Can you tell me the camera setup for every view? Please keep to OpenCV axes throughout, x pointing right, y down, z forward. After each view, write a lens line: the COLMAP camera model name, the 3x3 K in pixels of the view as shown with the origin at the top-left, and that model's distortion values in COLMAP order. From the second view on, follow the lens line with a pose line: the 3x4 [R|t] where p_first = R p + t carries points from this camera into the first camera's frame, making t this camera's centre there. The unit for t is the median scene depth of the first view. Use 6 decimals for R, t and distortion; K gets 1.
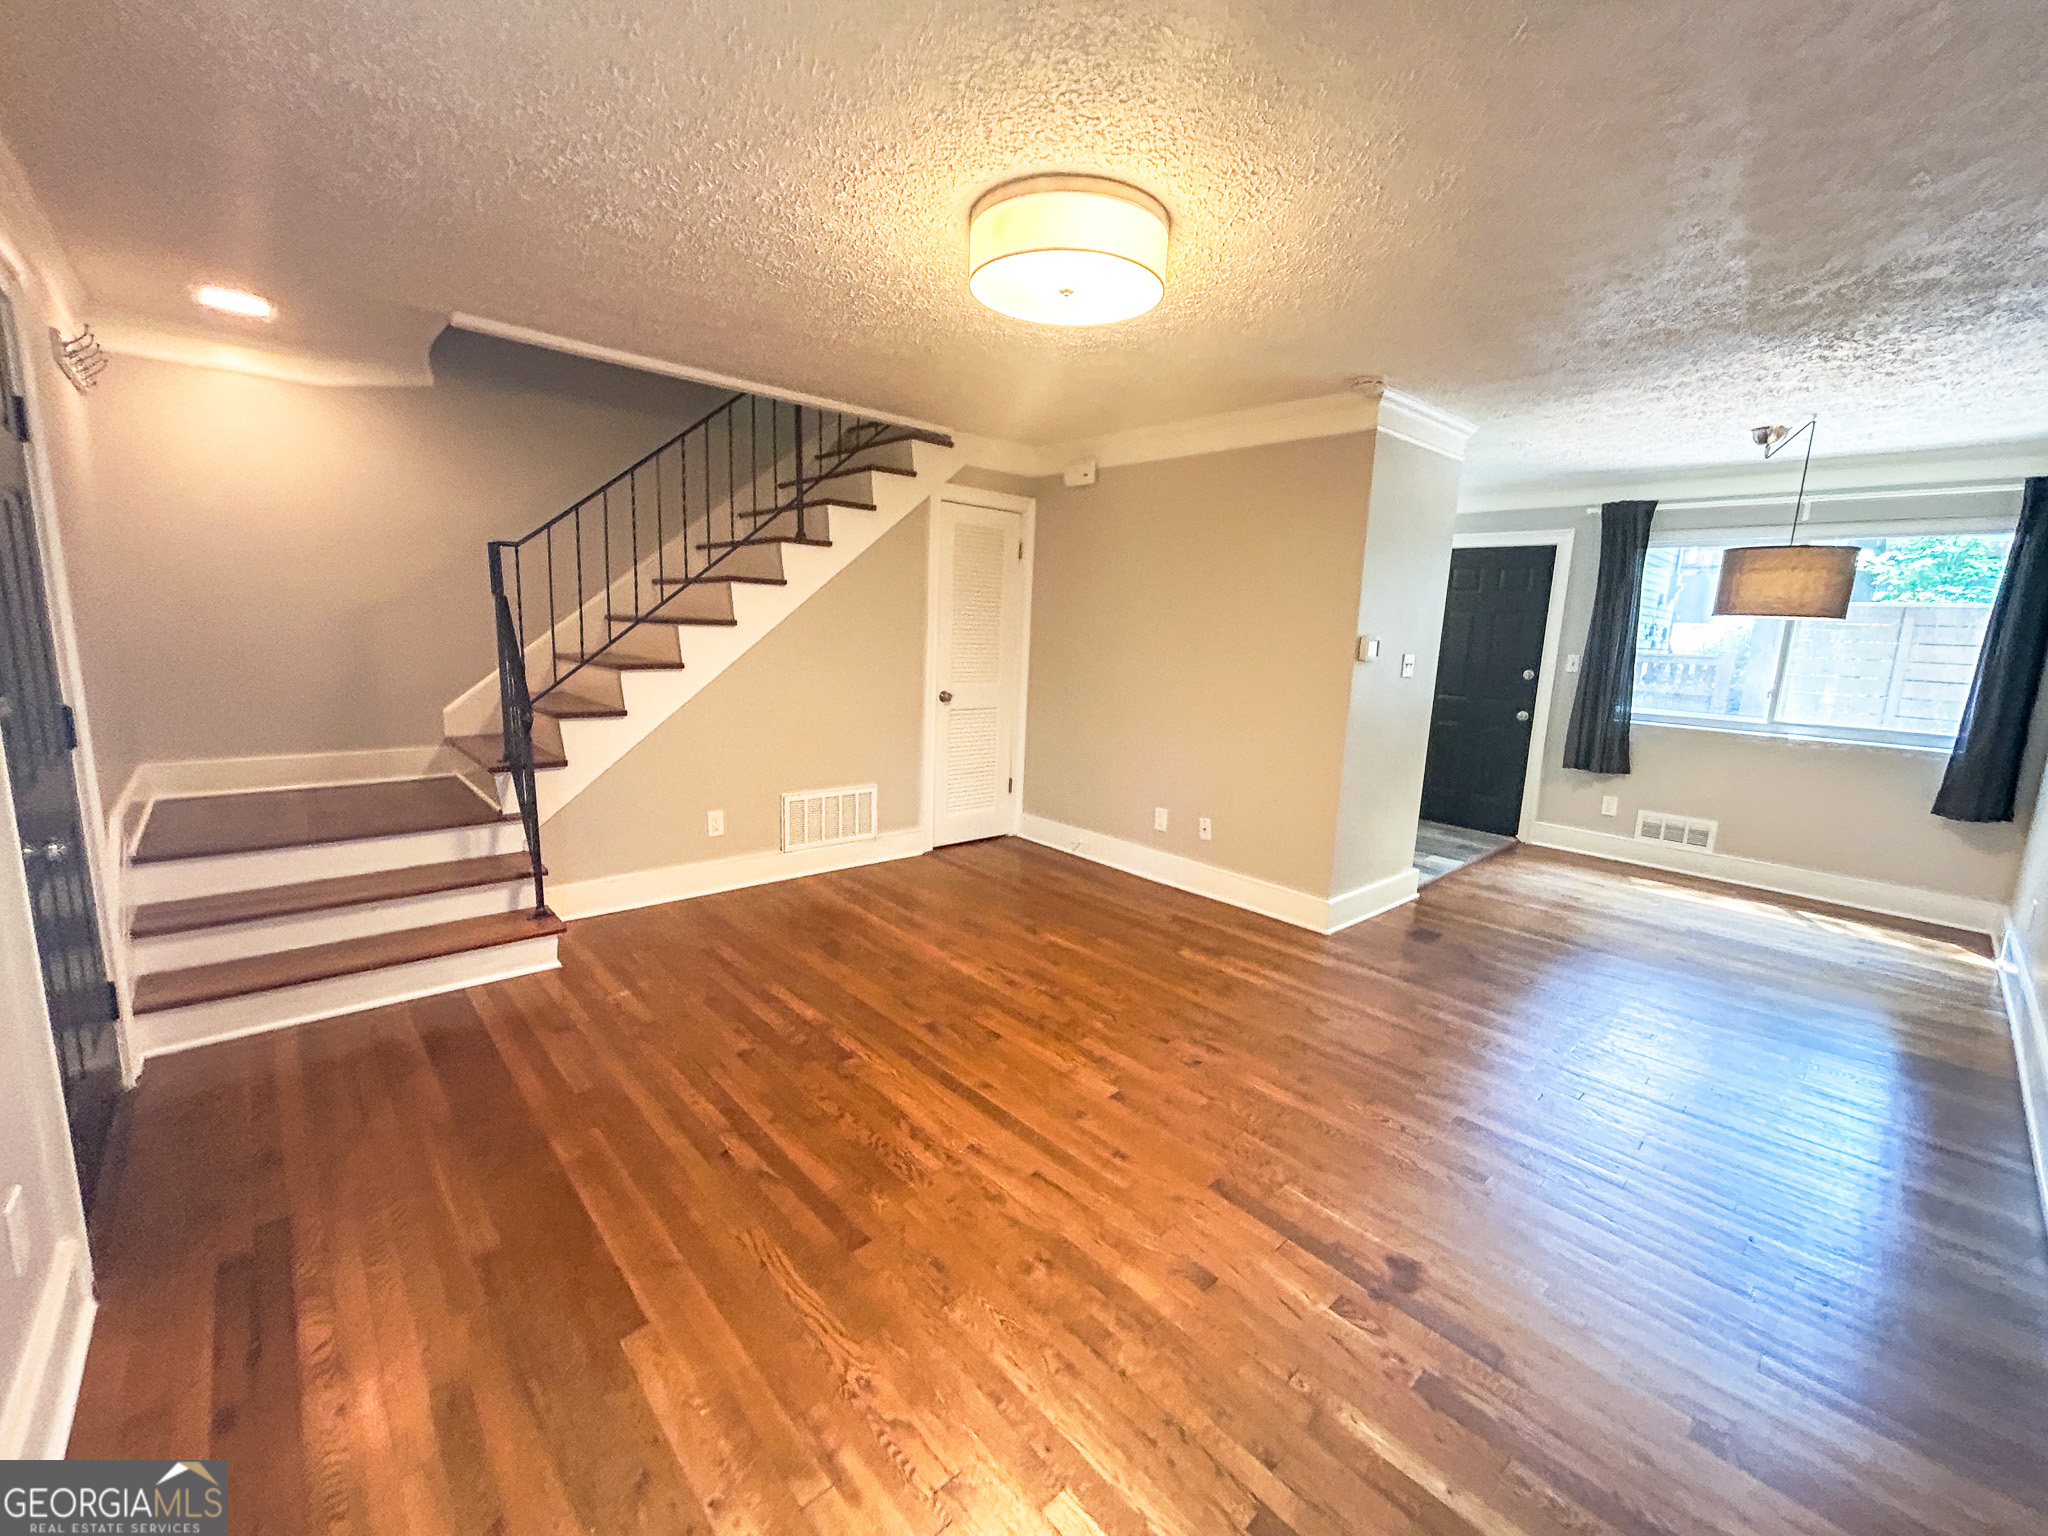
lens RADIAL K [[834.3, 0, 1021.7], [0, 834.3, 765.4], [0, 0, 1]] dist [-0.000690, 0.000860]
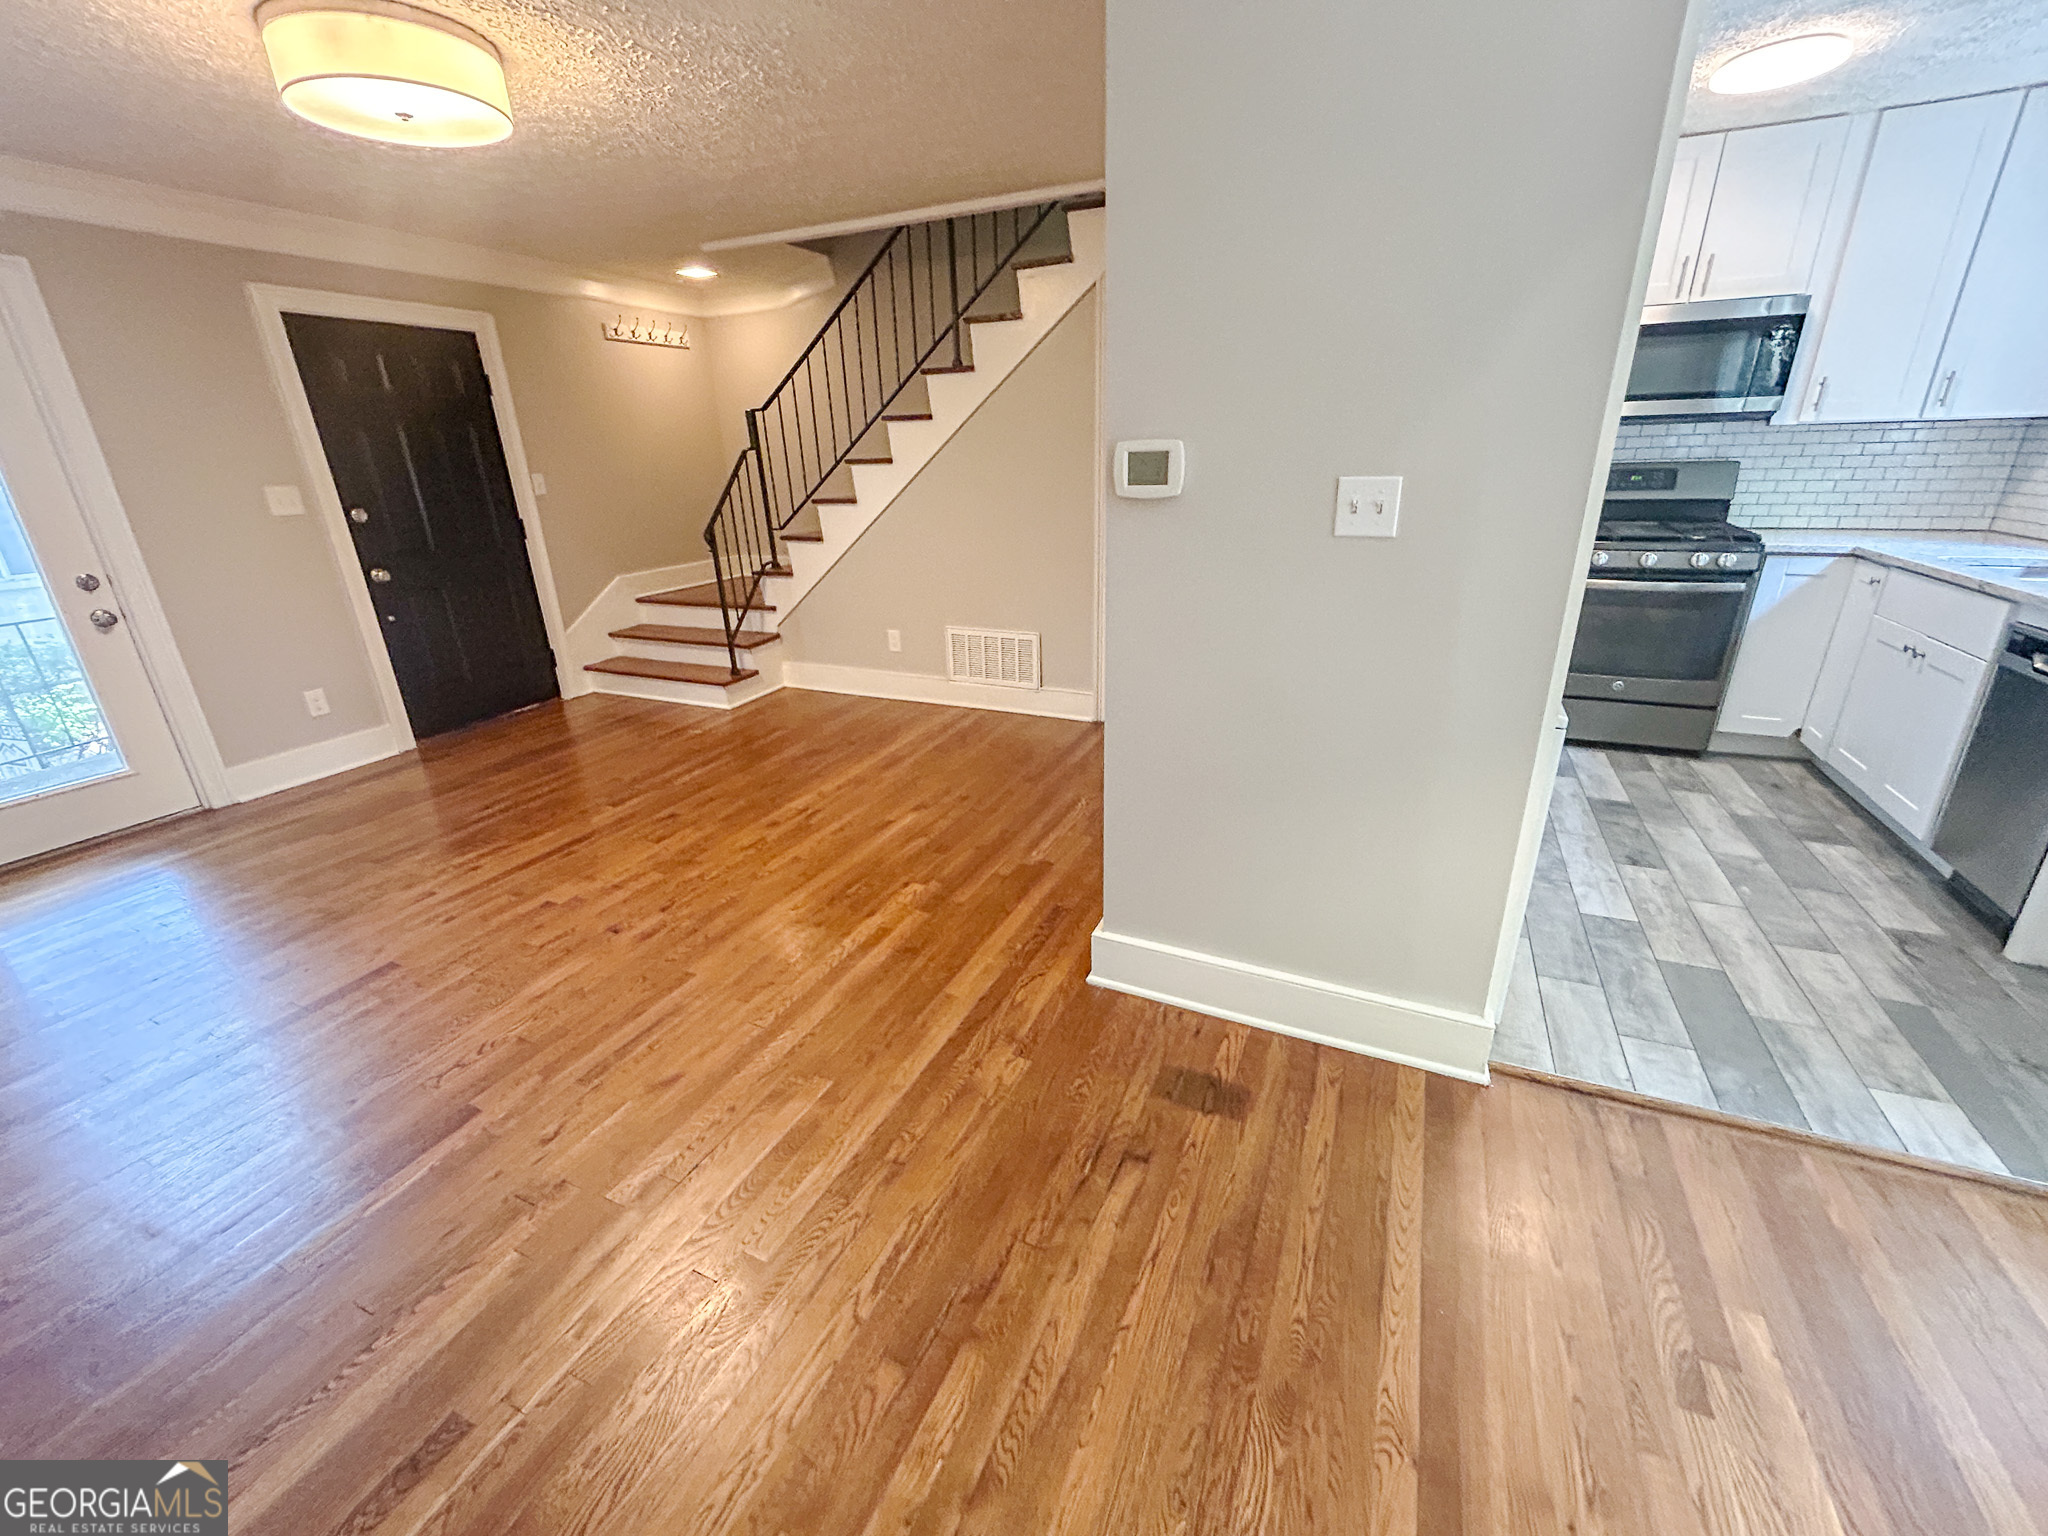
lens RADIAL K [[834.3, 0, 1021.7], [0, 834.3, 765.4], [0, 0, 1]] dist [-0.000690, 0.000860]
pose [[0.386247, 0.282240, -0.878154, 0.962975], [-0.111519, 0.959341, 0.259283, -0.106270], [0.915629, -0.002217, 0.402018, 0.846069]]
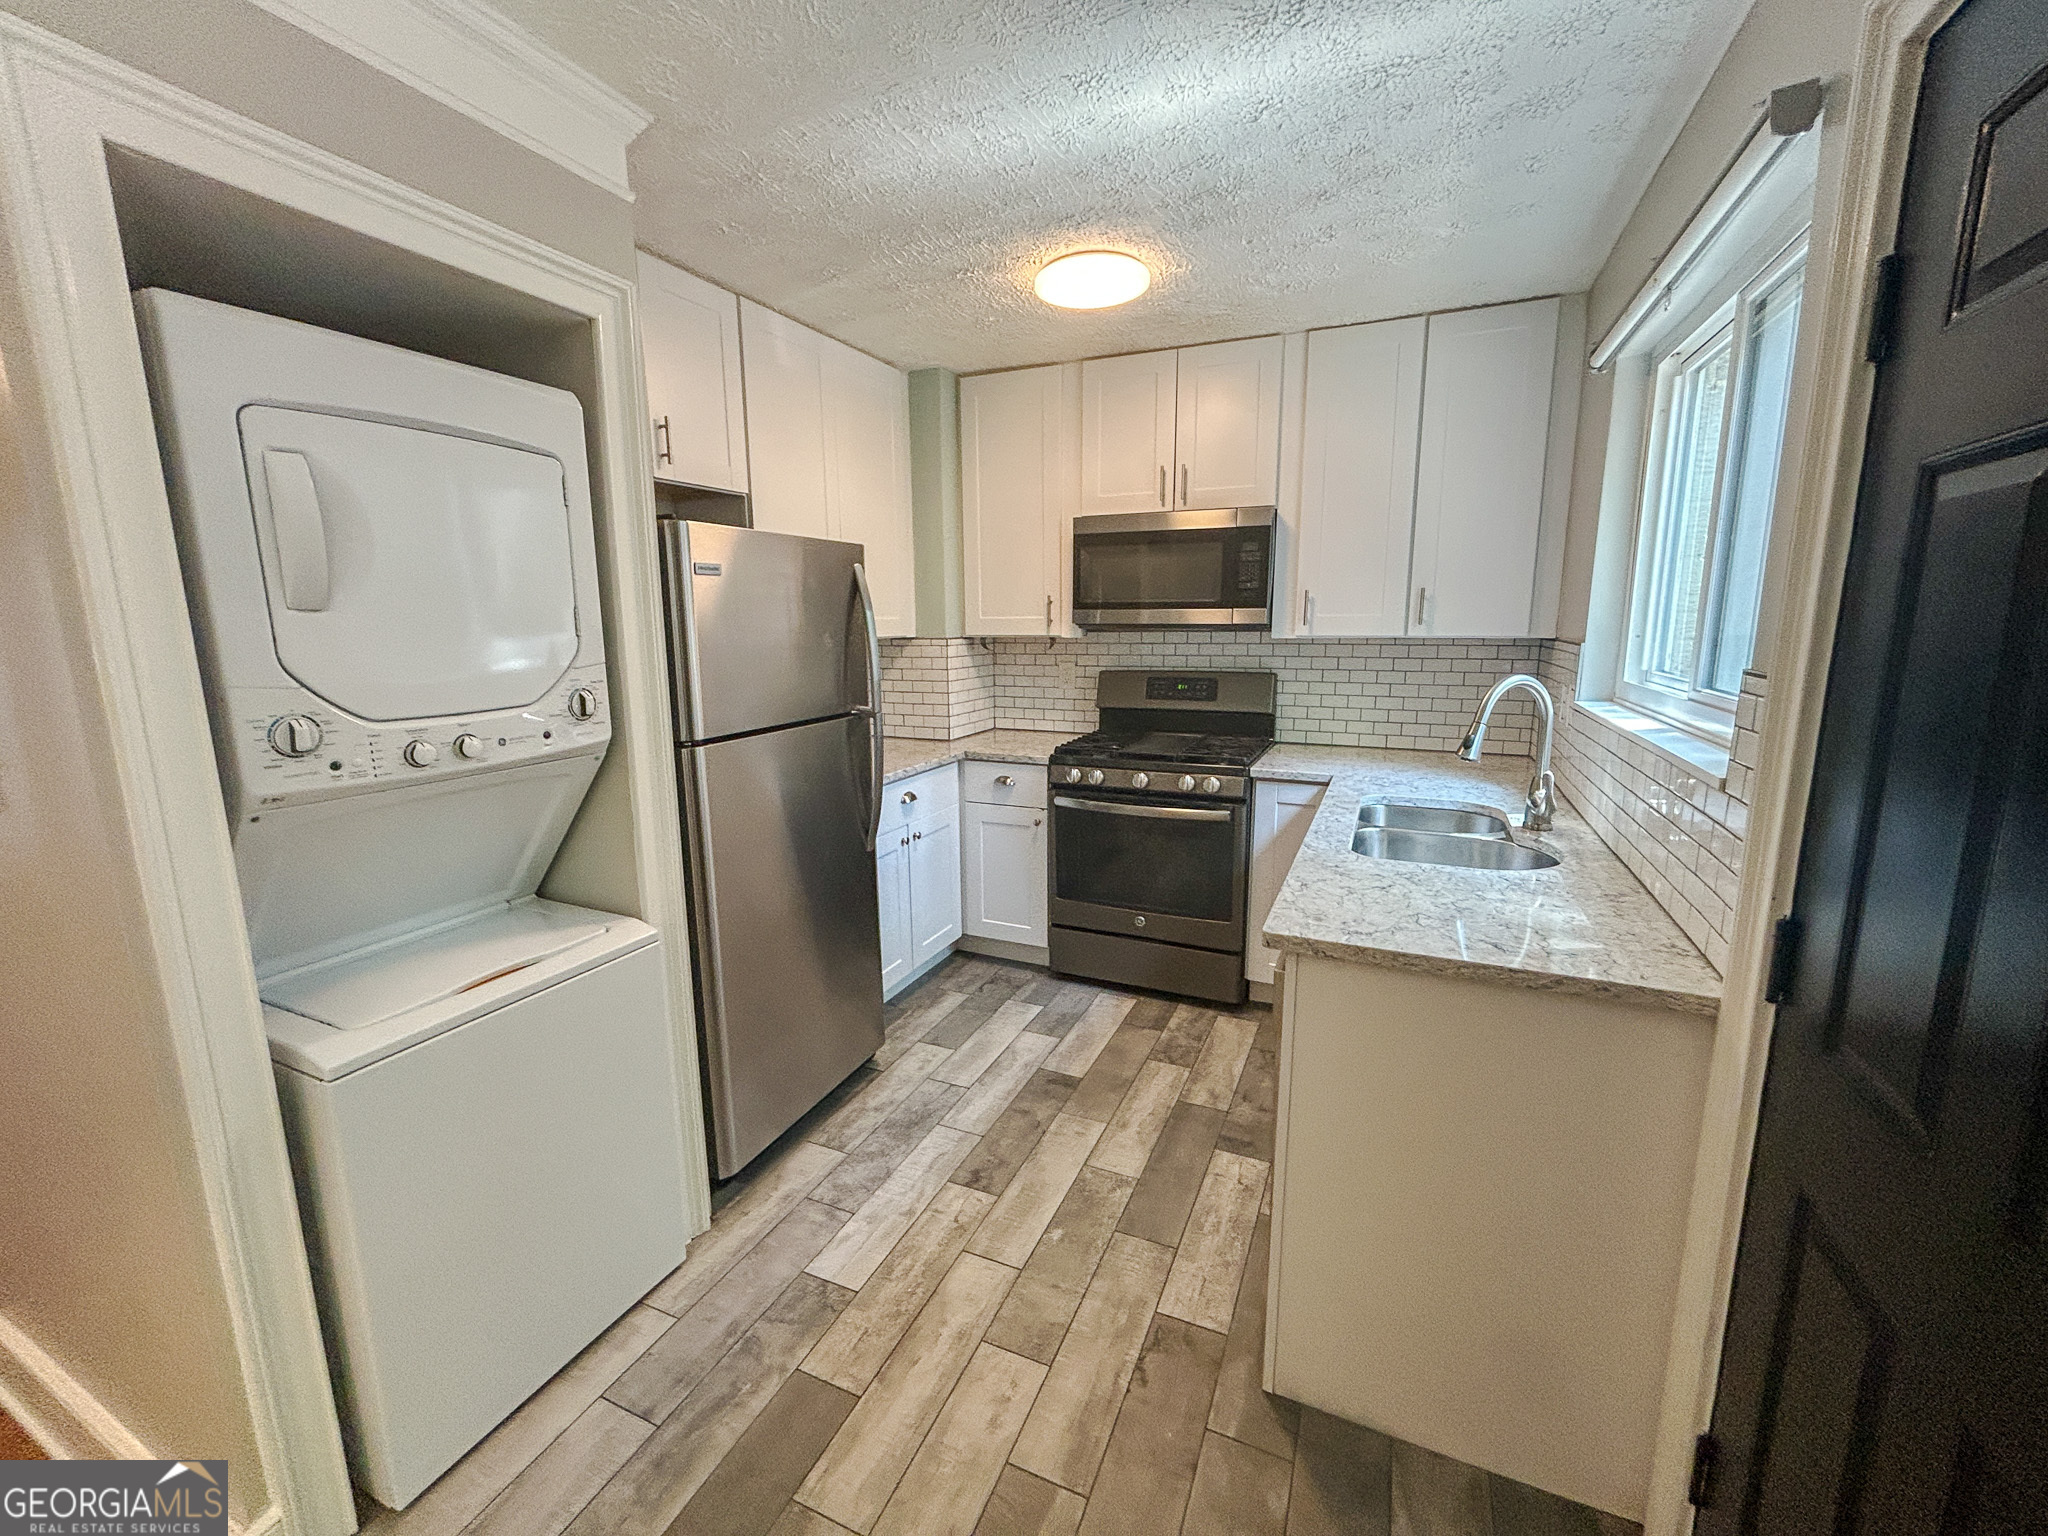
lens RADIAL K [[837.7, 0, 1020.7], [0, 837.7, 769.4], [0, 0, 1]] dist [-0.000129, 0.000338]
pose [[0.389853, 0.121489, -0.912828, 1.061914], [-0.132476, 0.988348, 0.074962, -0.233179], [0.911298, 0.091704, 0.401405, 1.489845]]
